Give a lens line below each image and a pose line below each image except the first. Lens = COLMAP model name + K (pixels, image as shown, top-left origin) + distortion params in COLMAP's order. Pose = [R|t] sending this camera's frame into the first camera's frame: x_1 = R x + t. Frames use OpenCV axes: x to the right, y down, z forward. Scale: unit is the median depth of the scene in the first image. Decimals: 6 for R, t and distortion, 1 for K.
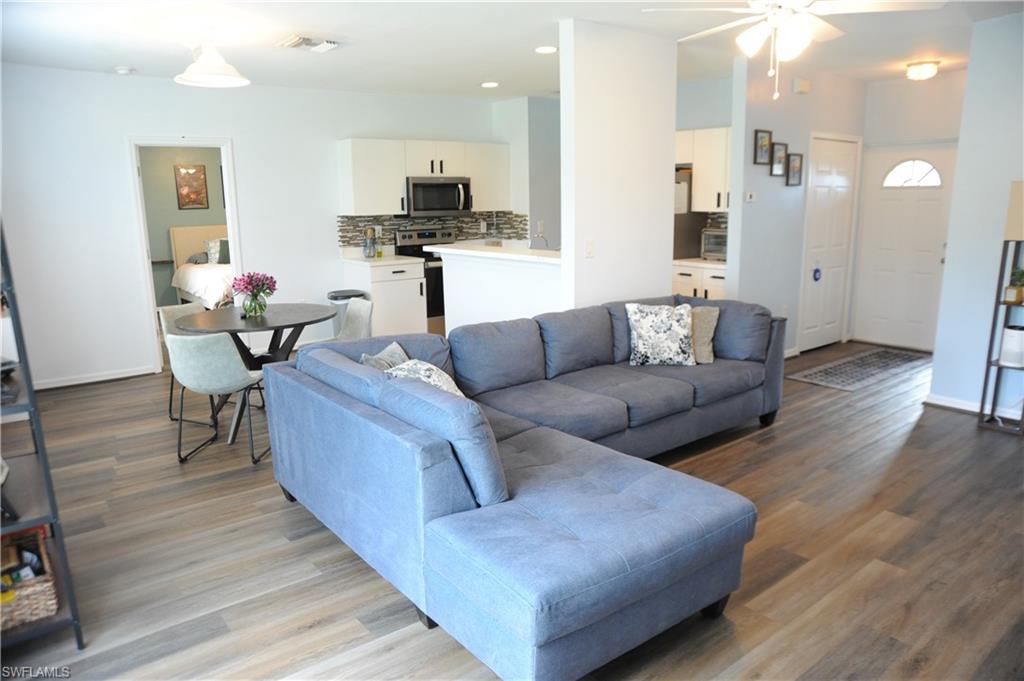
lens RADIAL K [[695.9, 0, 514.4], [0, 695.9, 353.3], [0, 0, 1]] dist [-0.123316, 0.085489]
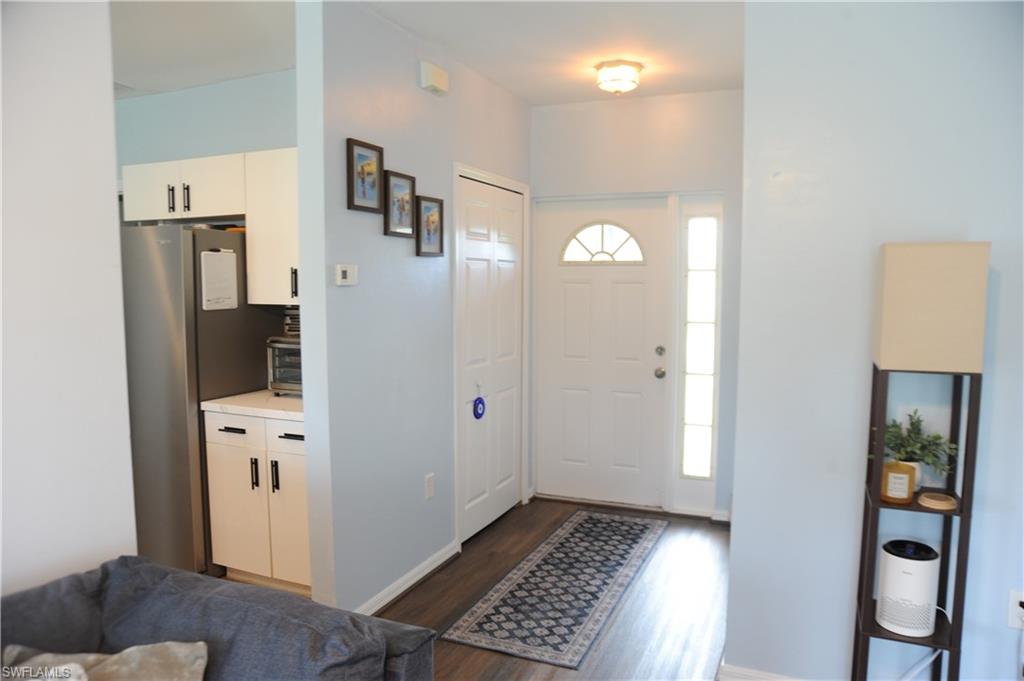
lens RADIAL K [[695.9, 0, 514.4], [0, 695.9, 353.3], [0, 0, 1]] dist [-0.123316, 0.085489]
pose [[0.881638, -0.032215, 0.470826, 0.191061], [0.089631, 0.990939, -0.100034, -0.099606], [-0.463337, 0.130395, 0.876536, 0.455220]]
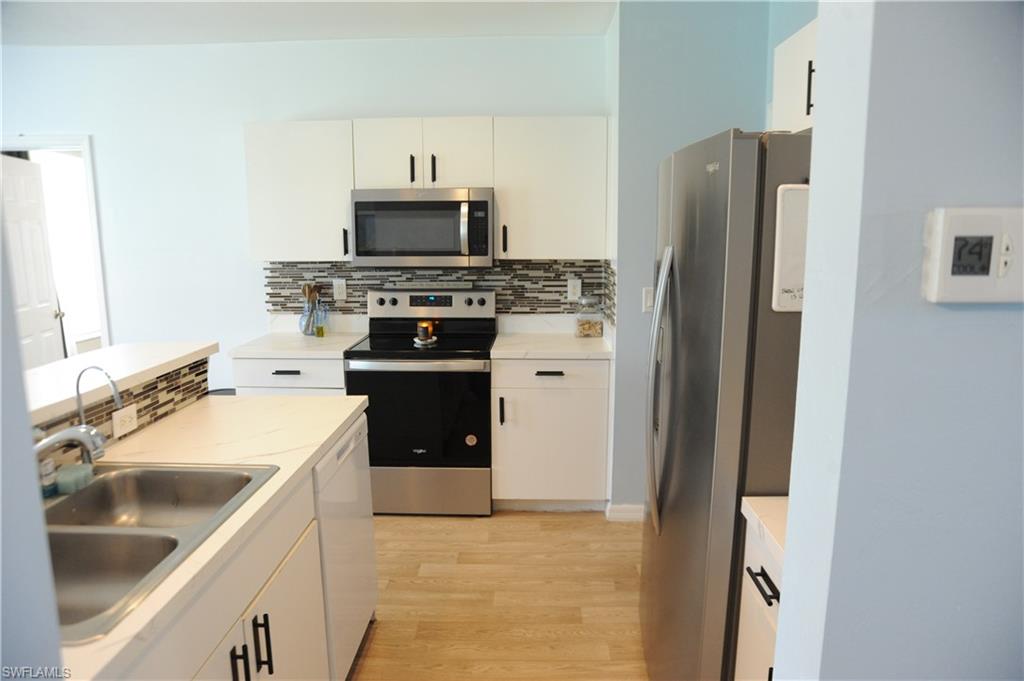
lens RADIAL K [[695.9, 0, 514.4], [0, 695.9, 353.3], [0, 0, 1]] dist [-0.123316, 0.085489]
pose [[0.767290, 0.124190, -0.629161, 0.306540], [-0.148332, 0.988834, 0.014289, -0.175654], [0.623910, 0.082361, 0.777144, 0.751267]]
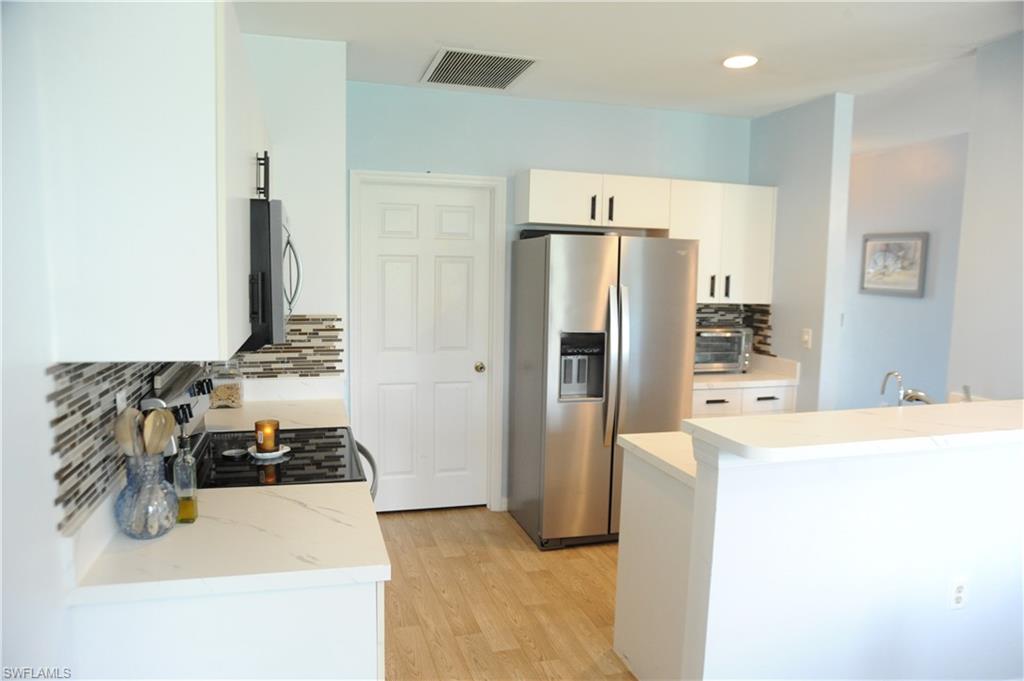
lens RADIAL K [[695.9, 0, 514.4], [0, 695.9, 353.3], [0, 0, 1]] dist [-0.123316, 0.085489]
pose [[0.374899, -0.090510, 0.922637, -0.402055], [0.180191, 0.983357, 0.023249, -0.202484], [-0.909385, 0.157535, 0.384969, 0.895167]]
